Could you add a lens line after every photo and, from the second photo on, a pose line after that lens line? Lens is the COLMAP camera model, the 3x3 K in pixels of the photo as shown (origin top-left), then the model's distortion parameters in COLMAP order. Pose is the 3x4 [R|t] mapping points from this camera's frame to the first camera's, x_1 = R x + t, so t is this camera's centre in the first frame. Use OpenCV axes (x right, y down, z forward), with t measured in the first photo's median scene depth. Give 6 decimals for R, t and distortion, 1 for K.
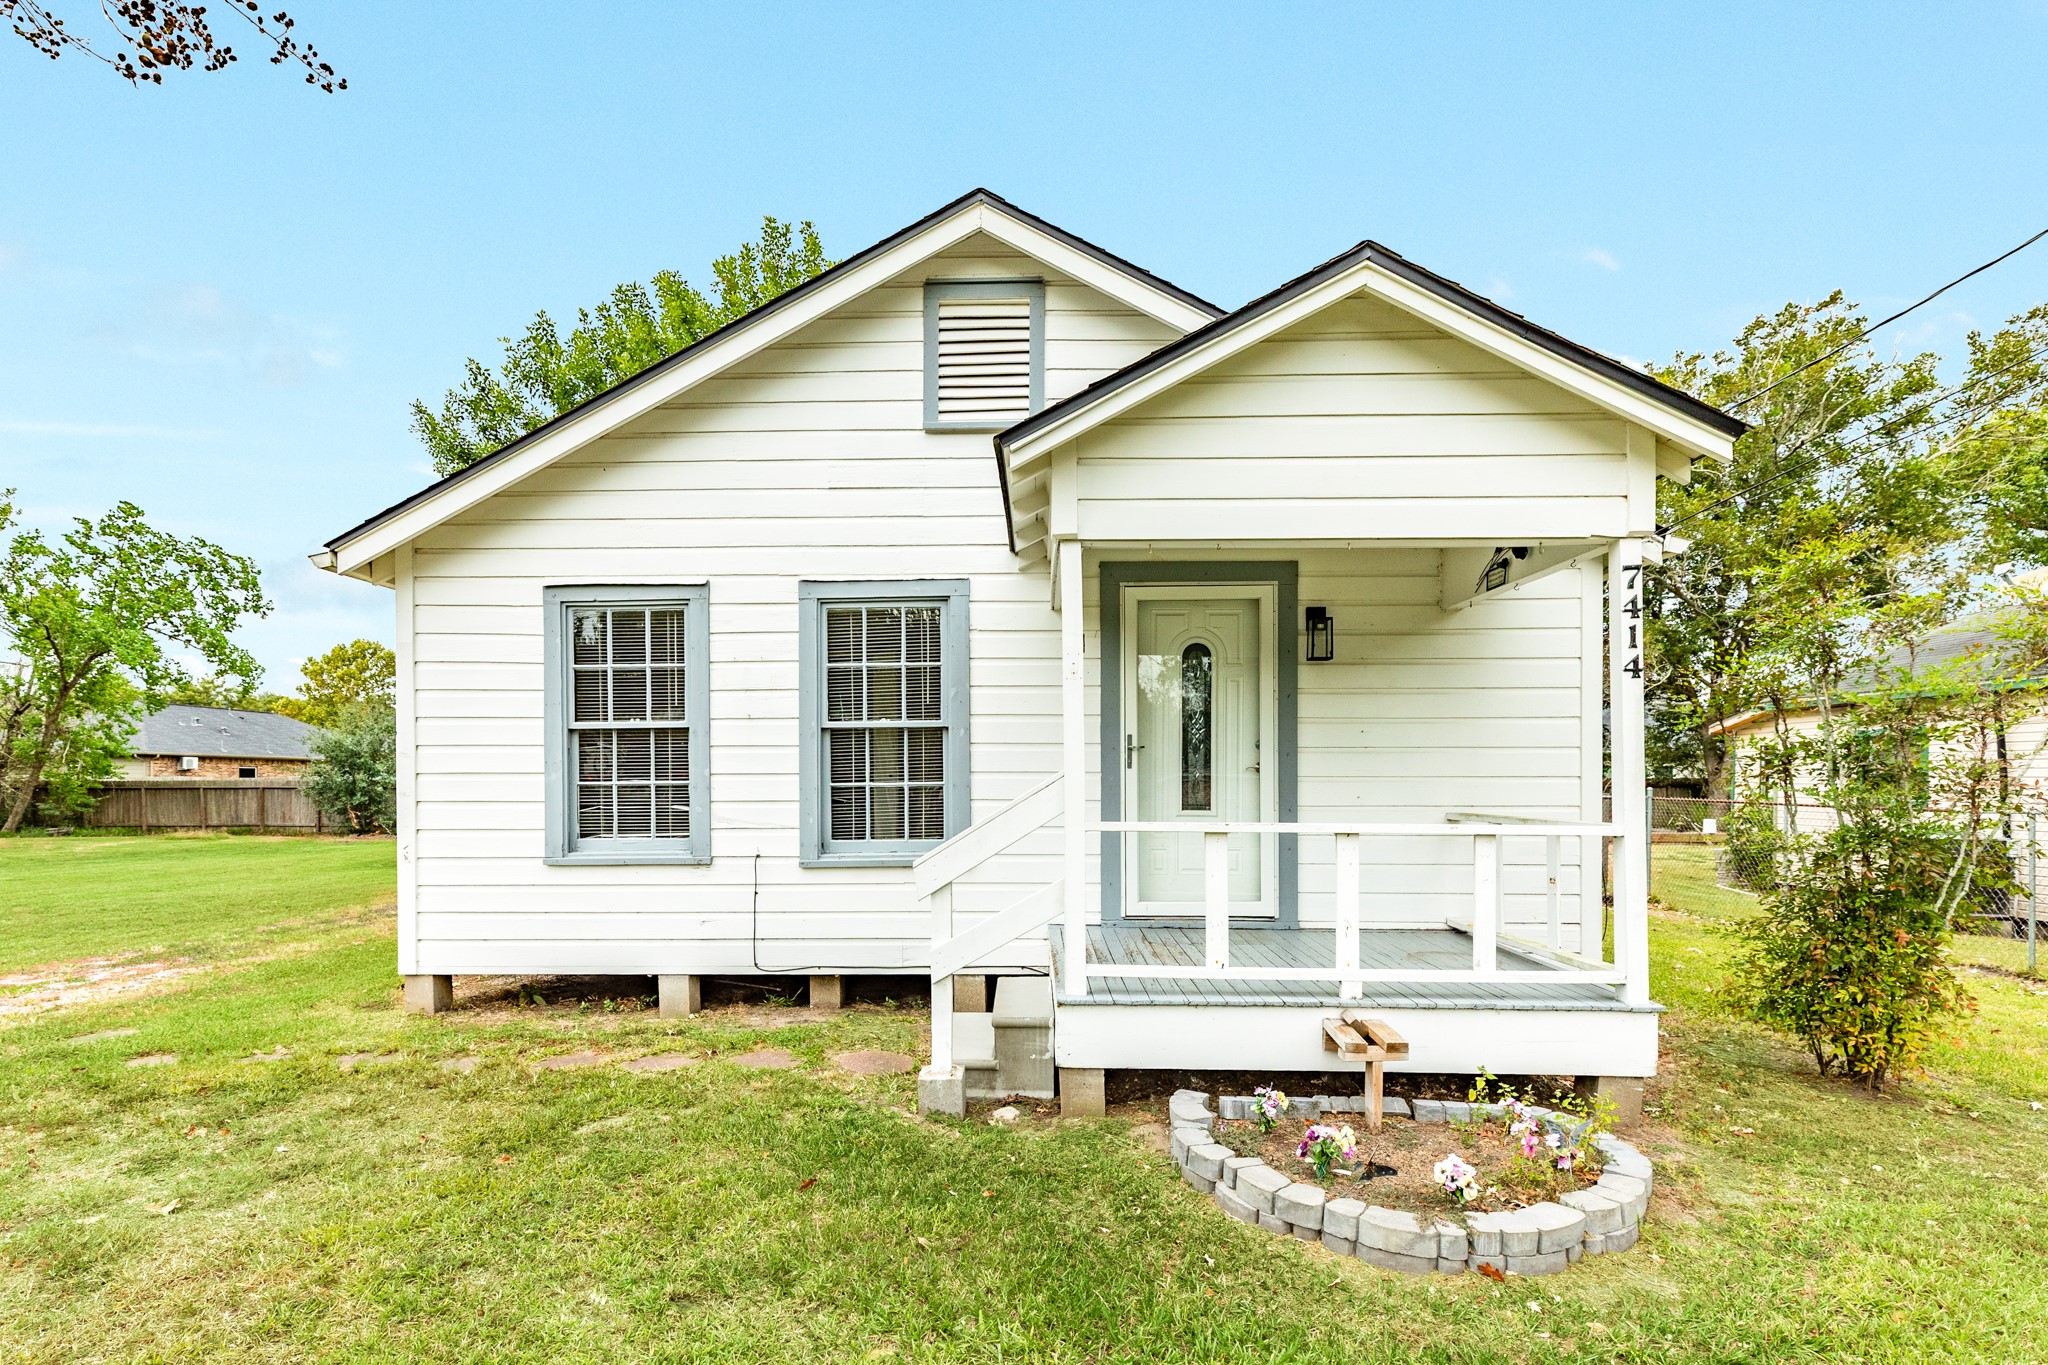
lens RADIAL K [[1055.4, 0, 1019.8], [0, 1055.4, 797.5], [0, 0, 1]] dist [0.000599, -0.000117]
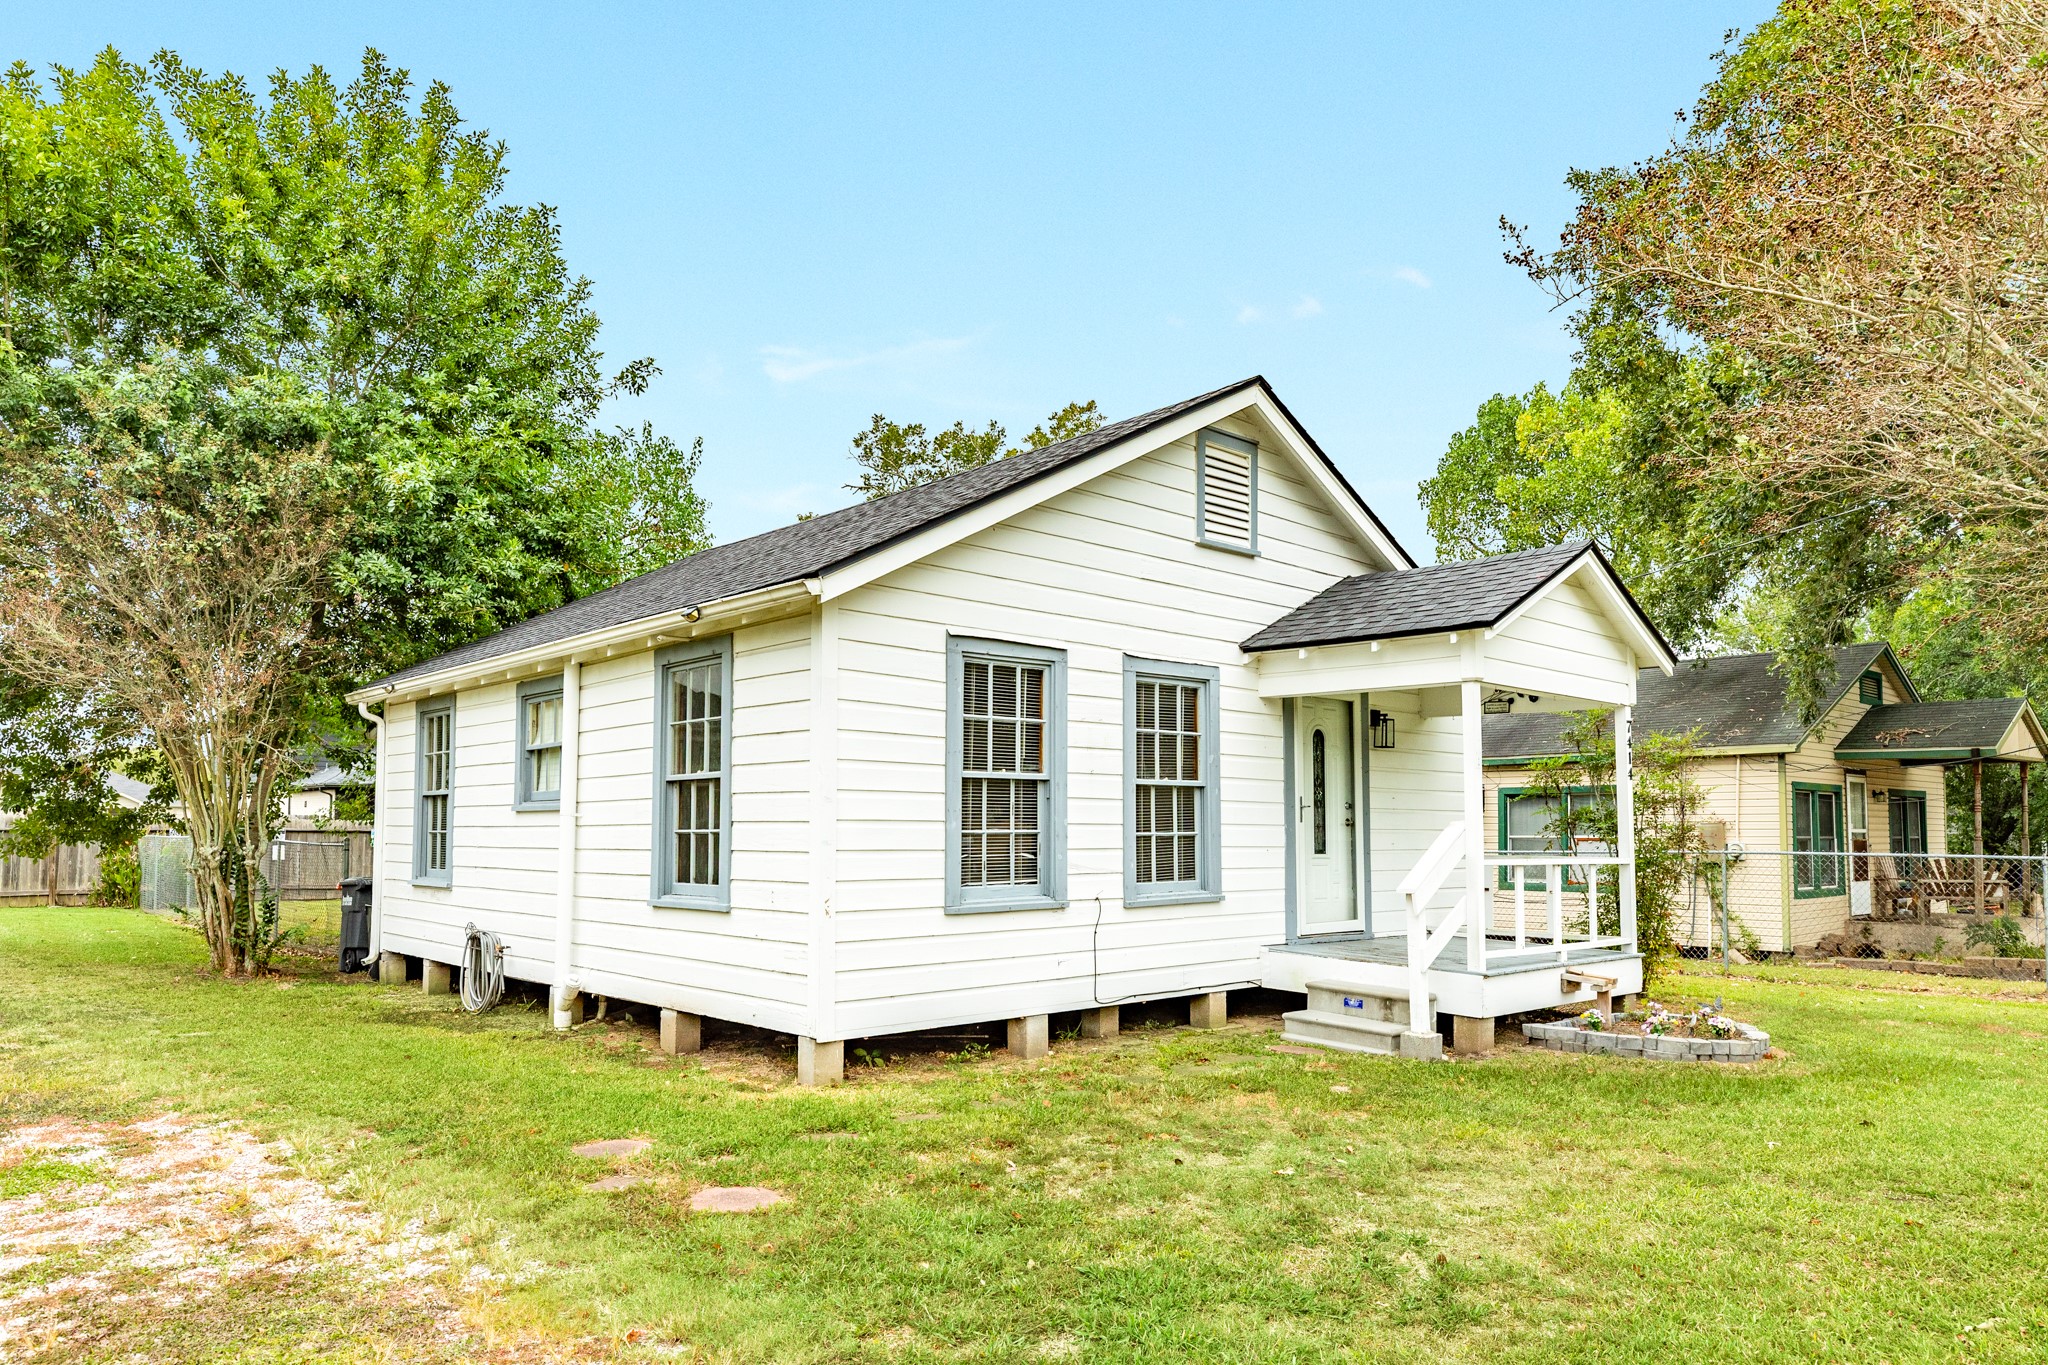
lens RADIAL K [[1396.3, 0, 1025.0], [0, 1396.3, 750.2], [0, 0, 1]] dist [0.001320, 0.000271]
pose [[0.693960, 0.046067, 0.718538, -1.359570], [0.005980, 0.997548, -0.069730, 0.002183], [-0.719989, 0.052687, 0.691983, 0.039341]]
